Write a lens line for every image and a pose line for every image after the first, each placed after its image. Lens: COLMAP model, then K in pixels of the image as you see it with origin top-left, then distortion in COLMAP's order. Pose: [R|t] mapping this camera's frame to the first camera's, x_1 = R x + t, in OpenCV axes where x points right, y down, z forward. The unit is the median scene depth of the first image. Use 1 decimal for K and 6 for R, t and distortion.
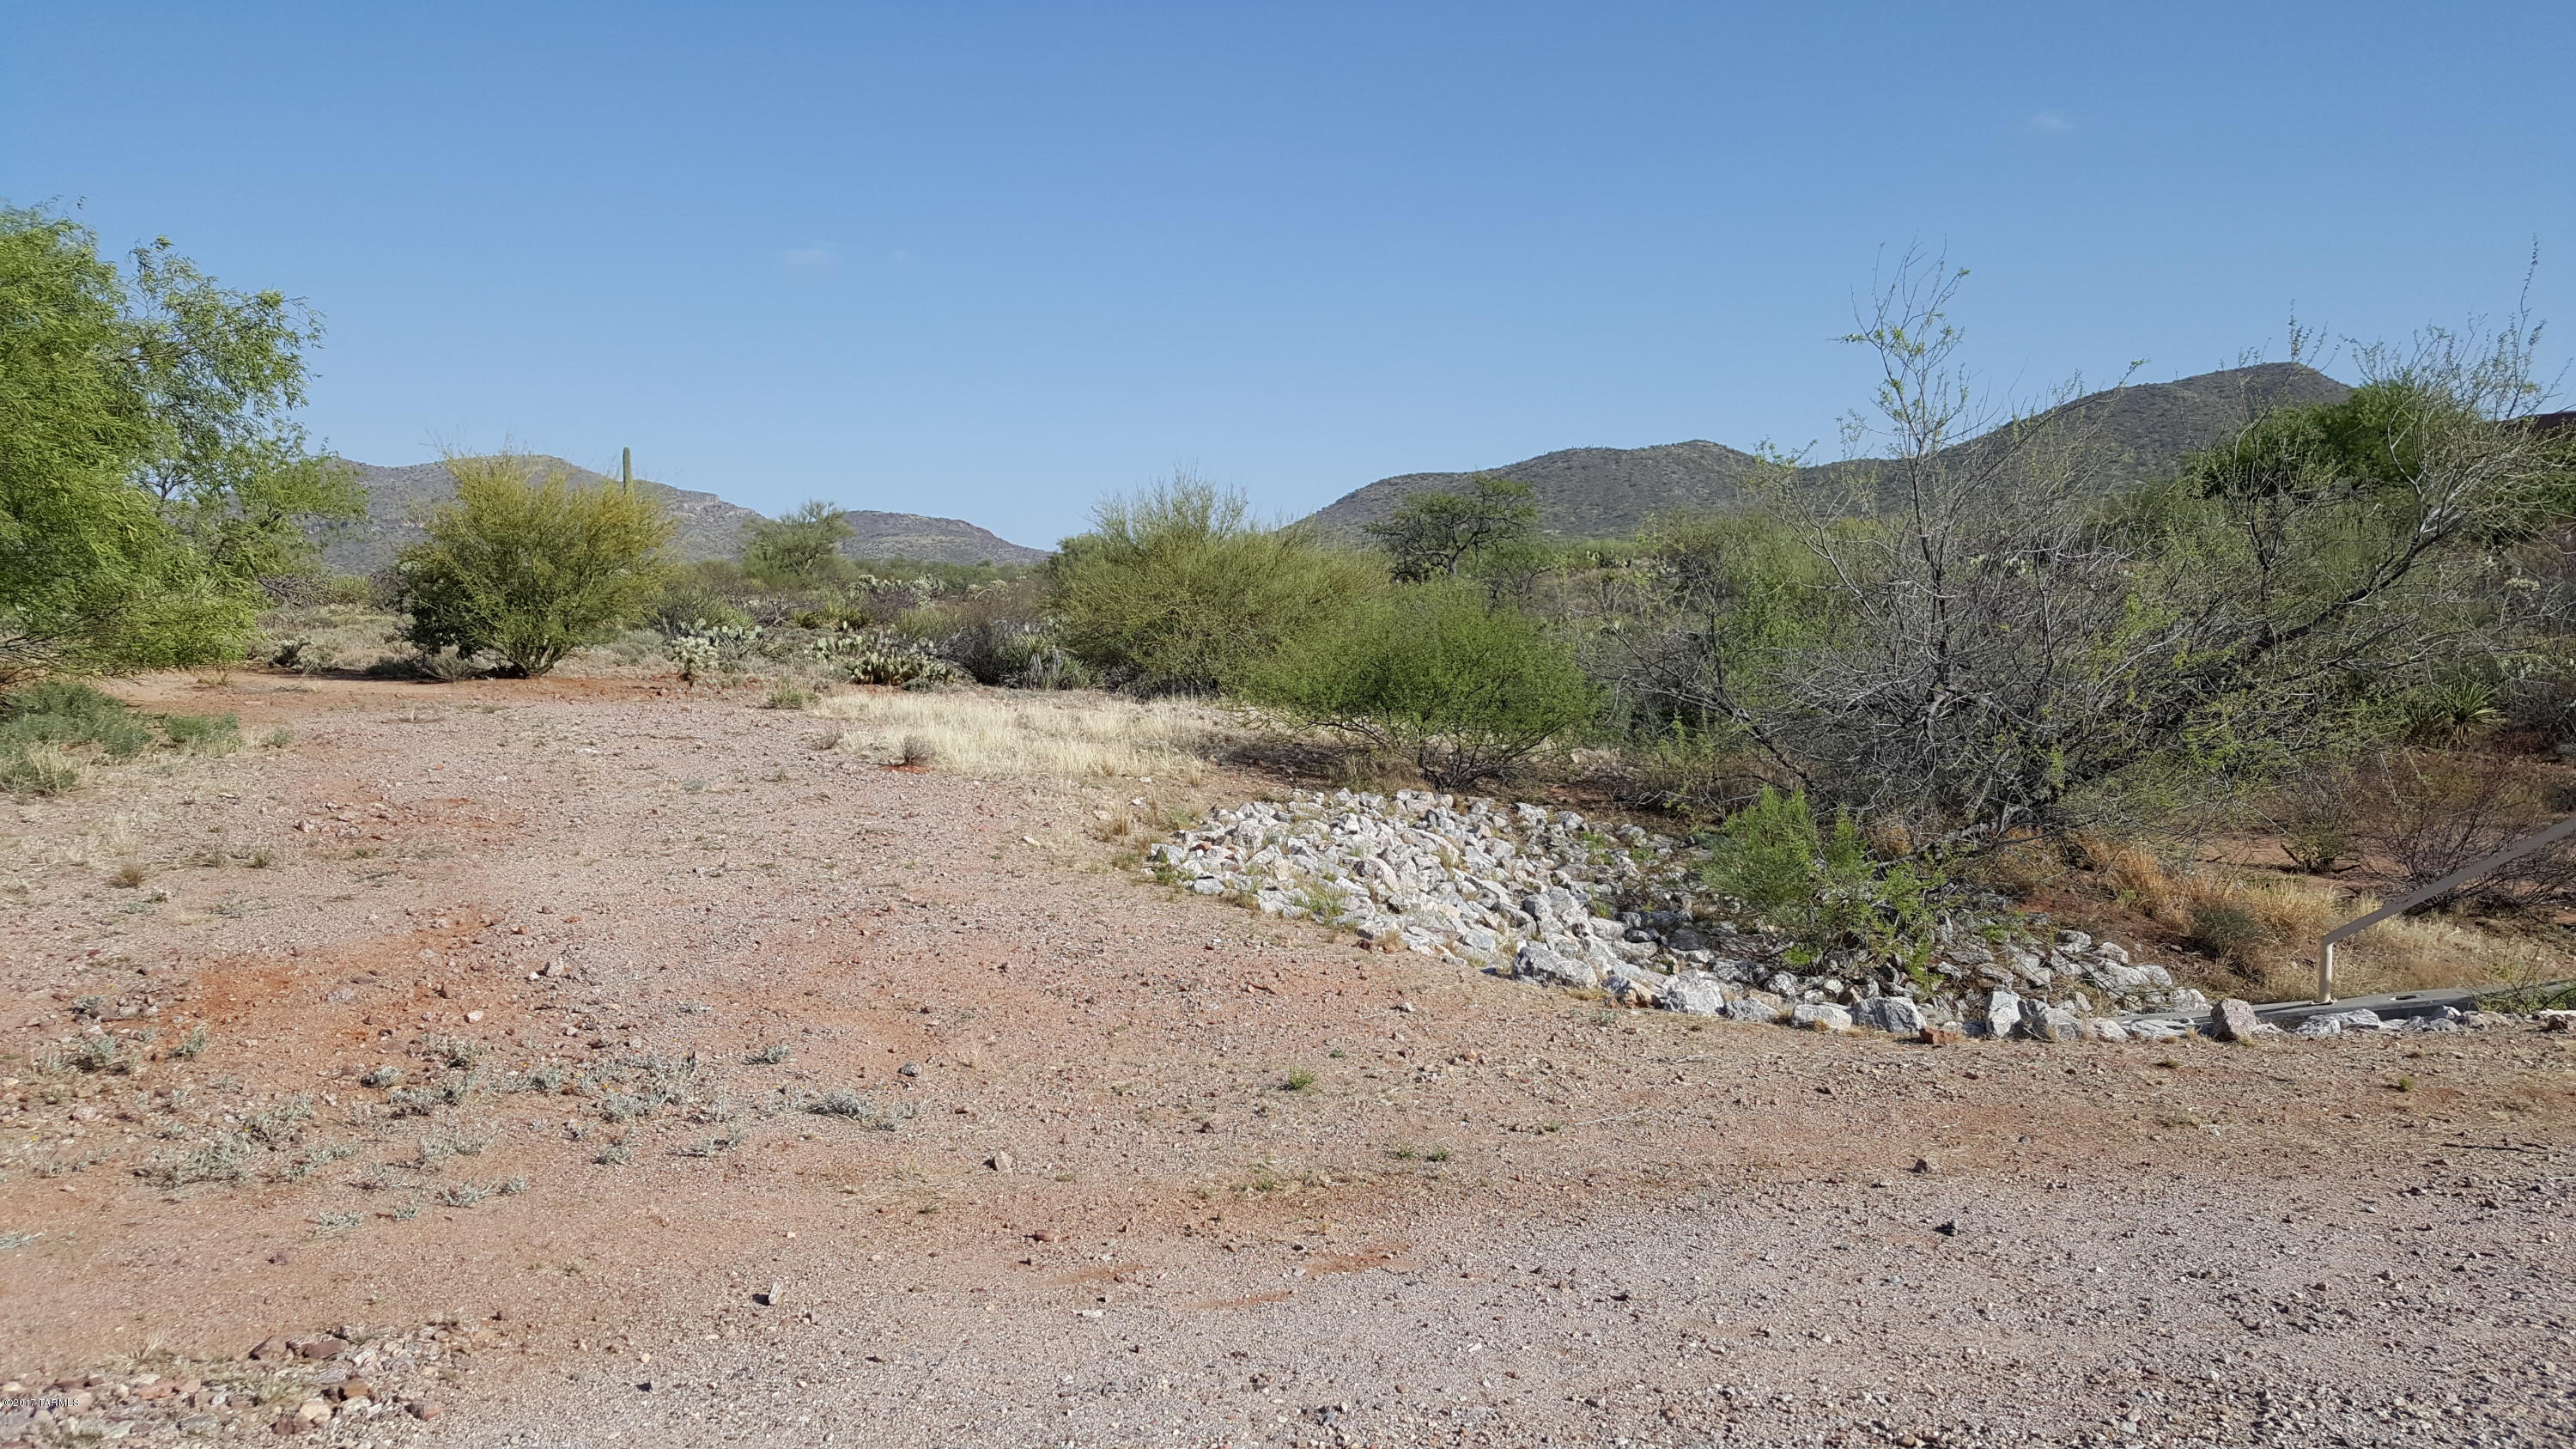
lens RADIAL K [[2039.4, 0, 1285.5], [0, 2039.4, 740.5], [0, 0, 1]] dist [0.115859, -0.081477]
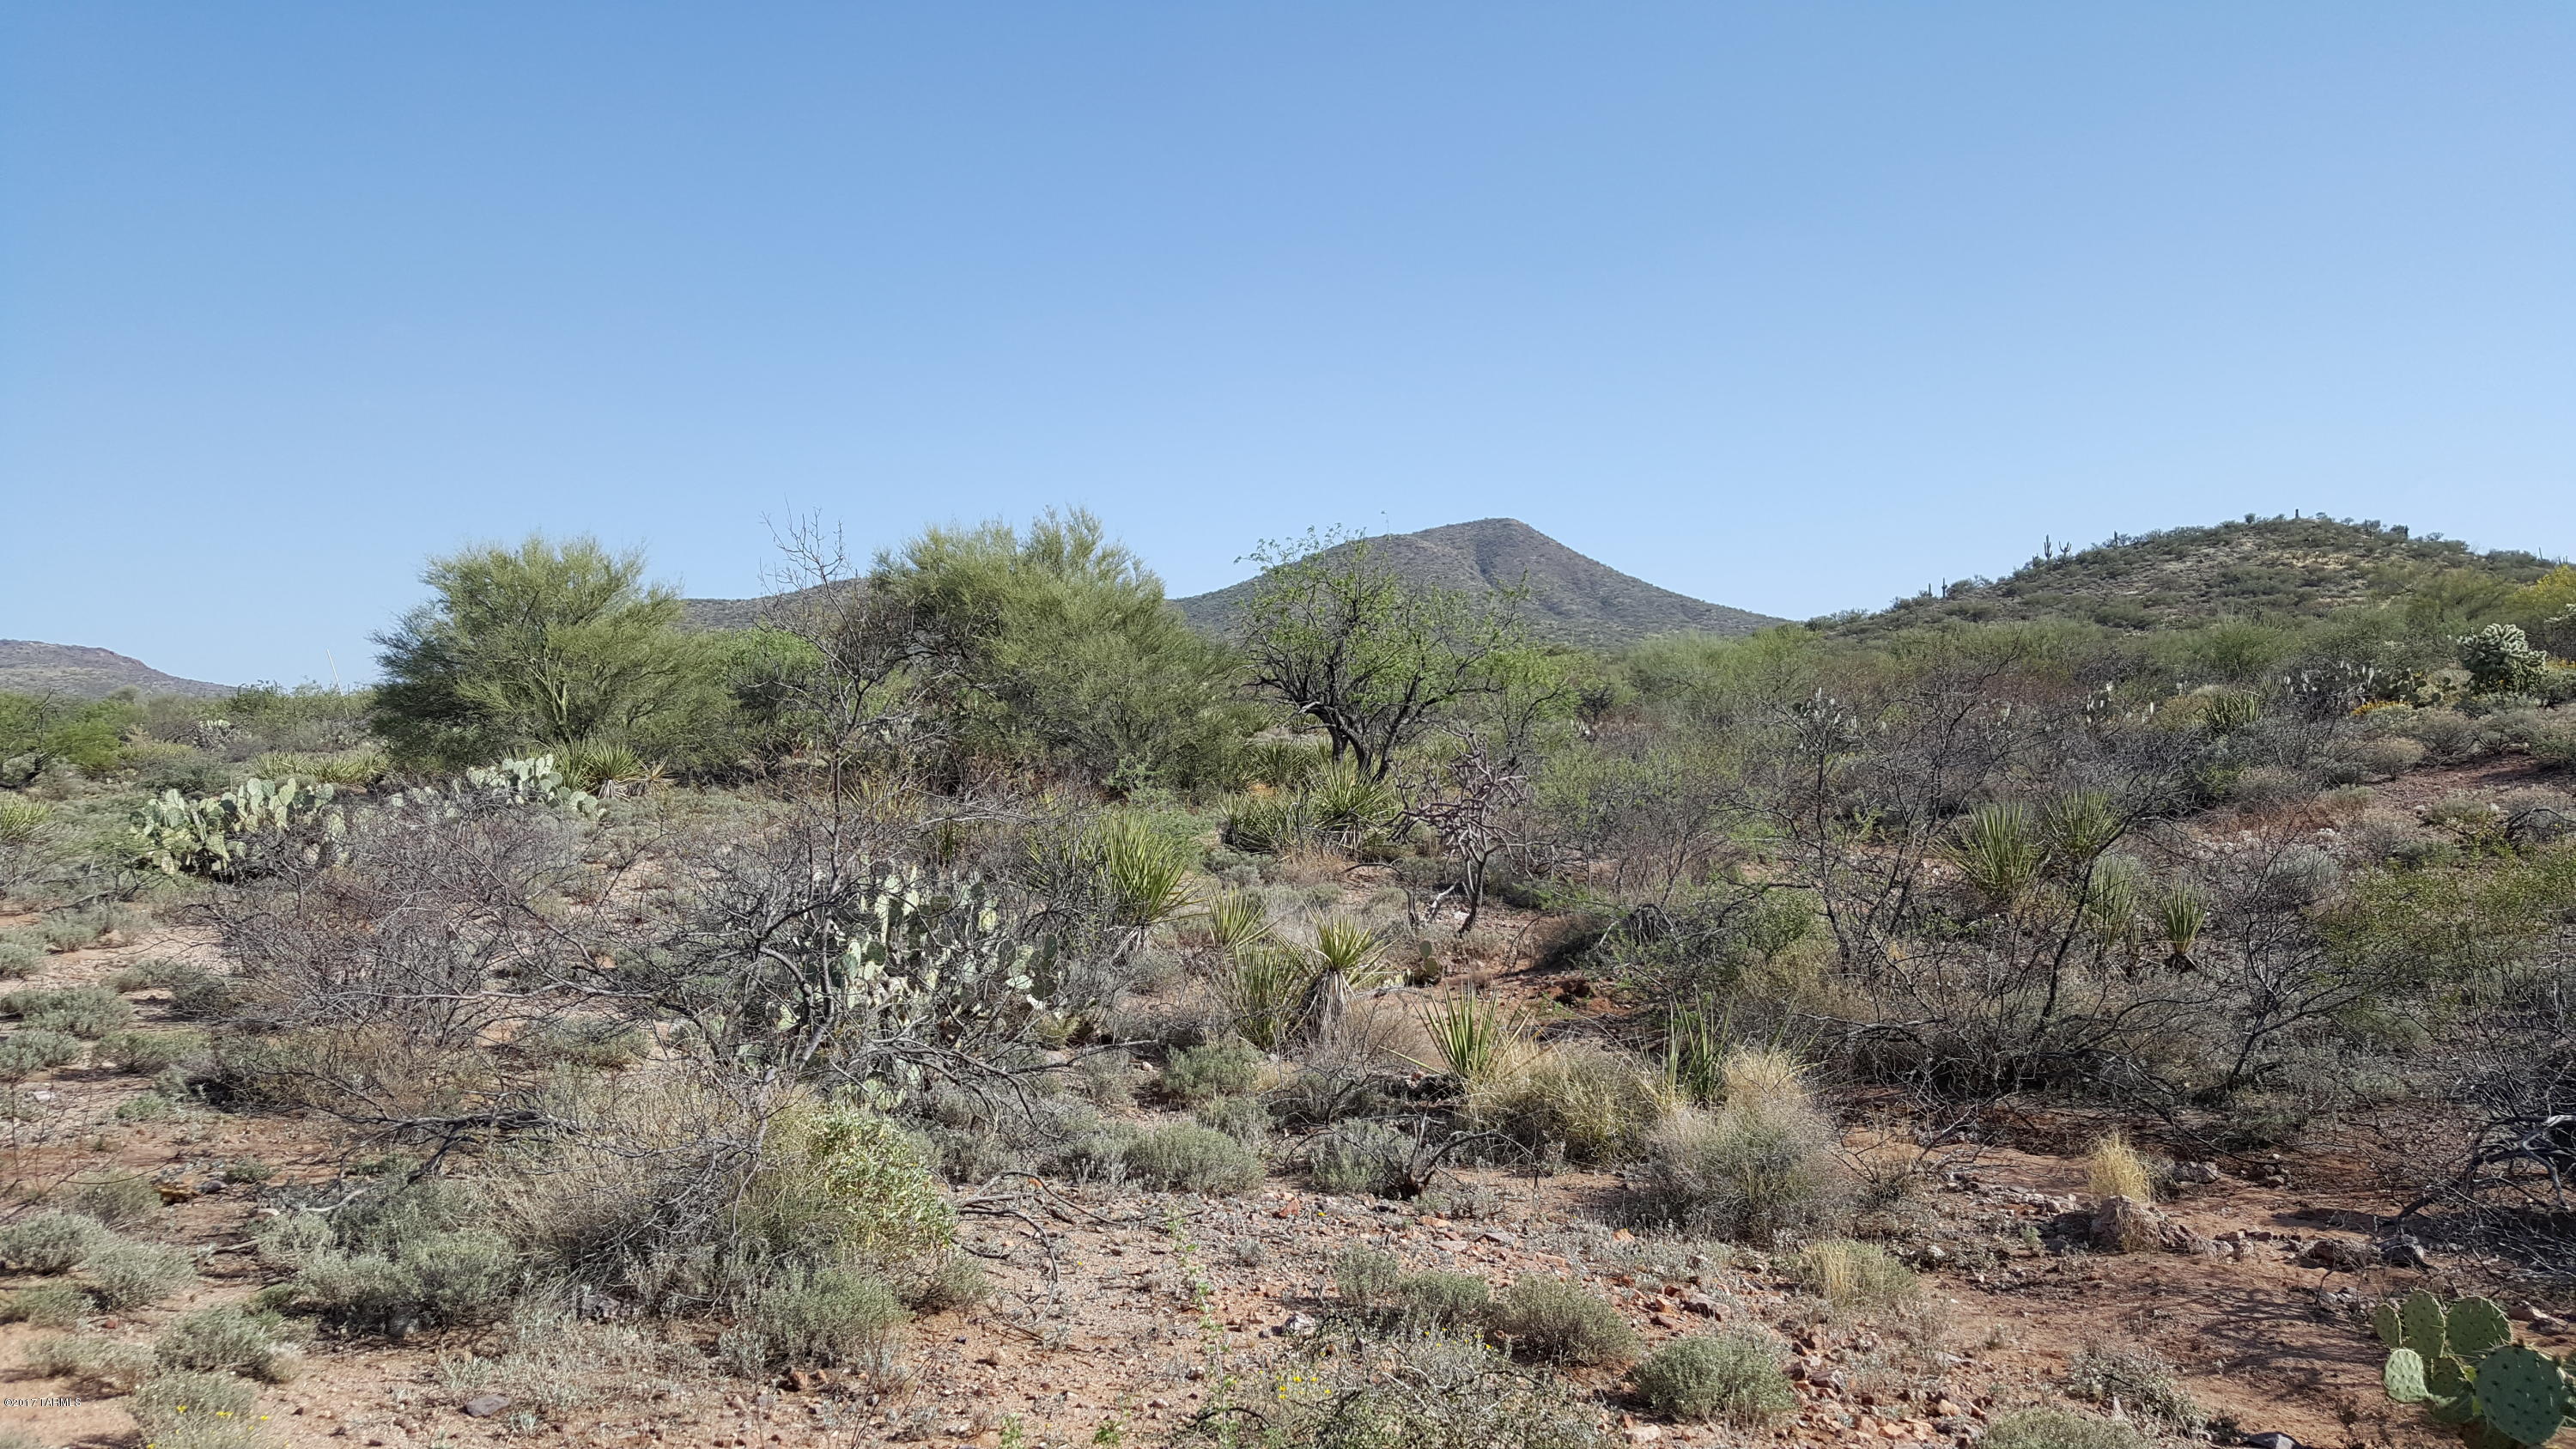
lens RADIAL K [[2039.4, 0, 1269.1], [0, 2039.4, 724.5], [0, 0, 1]] dist [0.115859, -0.081477]
pose [[0.939232, -0.005241, 0.343244, -0.059642], [0.030710, 0.997157, -0.068807, -0.036312], [-0.341907, 0.075167, 0.936723, 0.440663]]
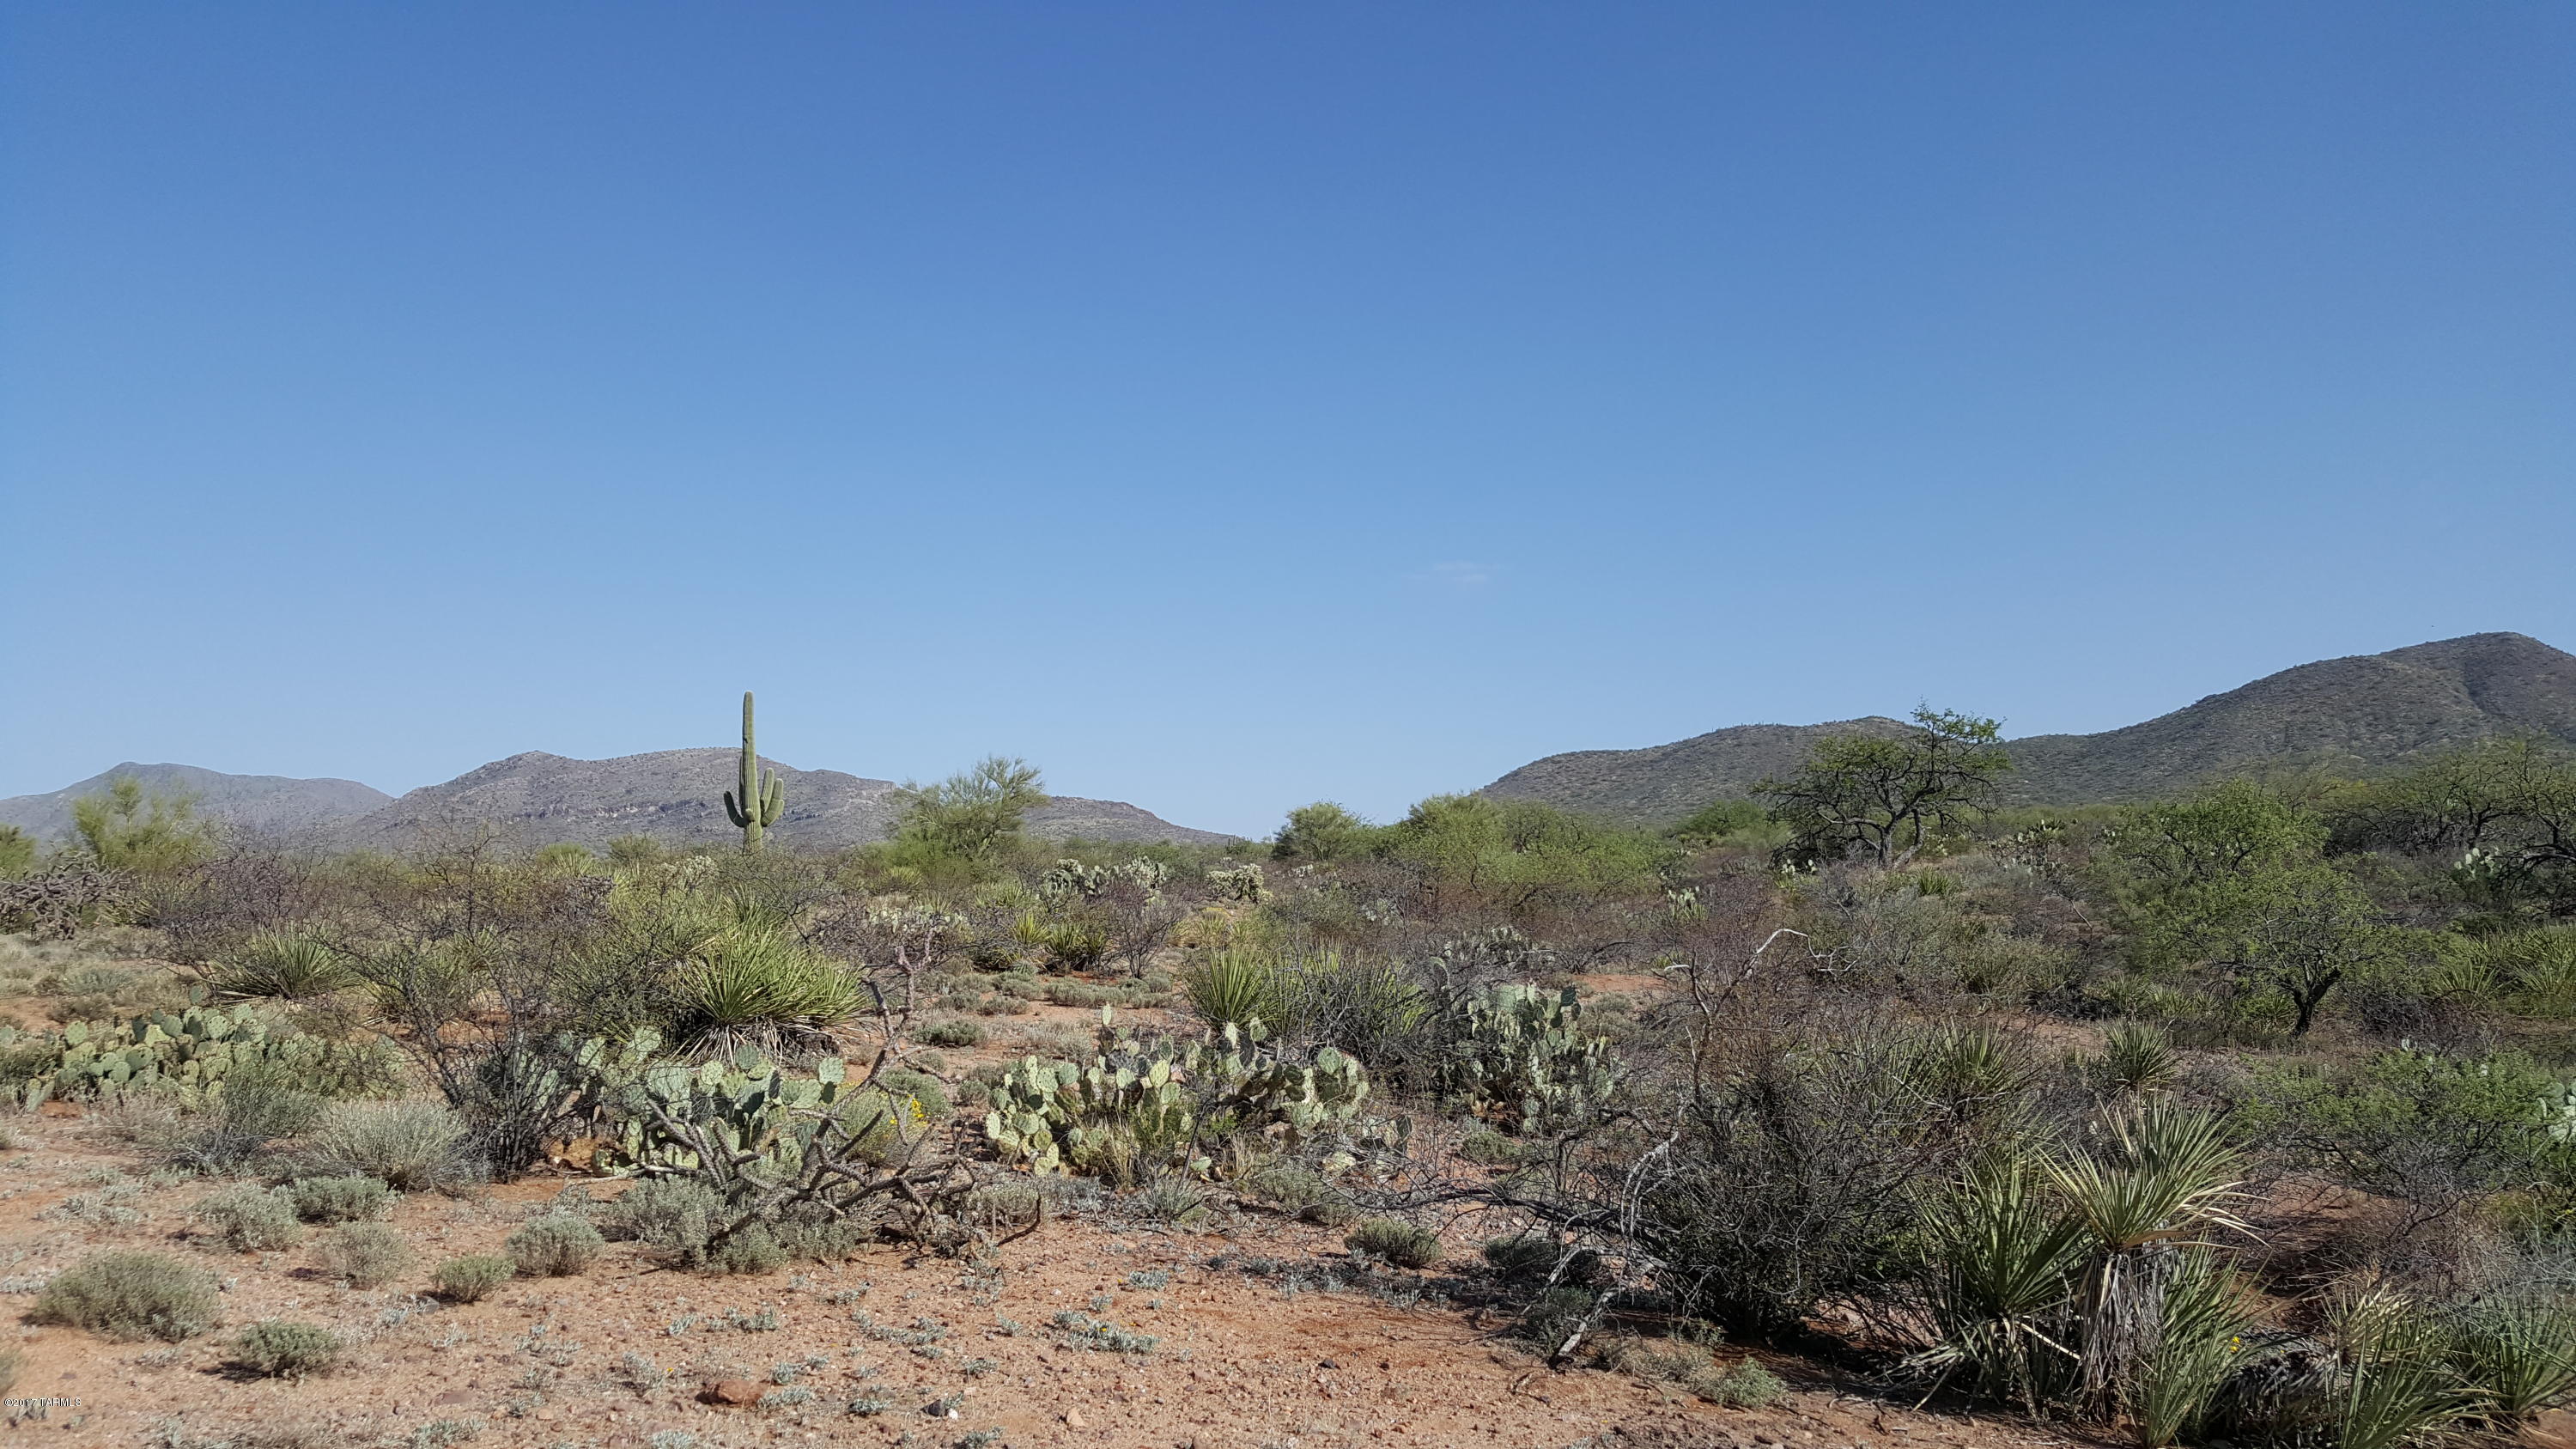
lens RADIAL K [[2039.4, 0, 1275.0], [0, 2039.4, 709.2], [0, 0, 1]] dist [0.115859, -0.081477]
pose [[0.996564, -0.011754, -0.081984, -0.028938], [-0.000796, 0.988474, -0.151386, -0.009990], [0.082818, 0.150932, 0.985069, 0.120025]]
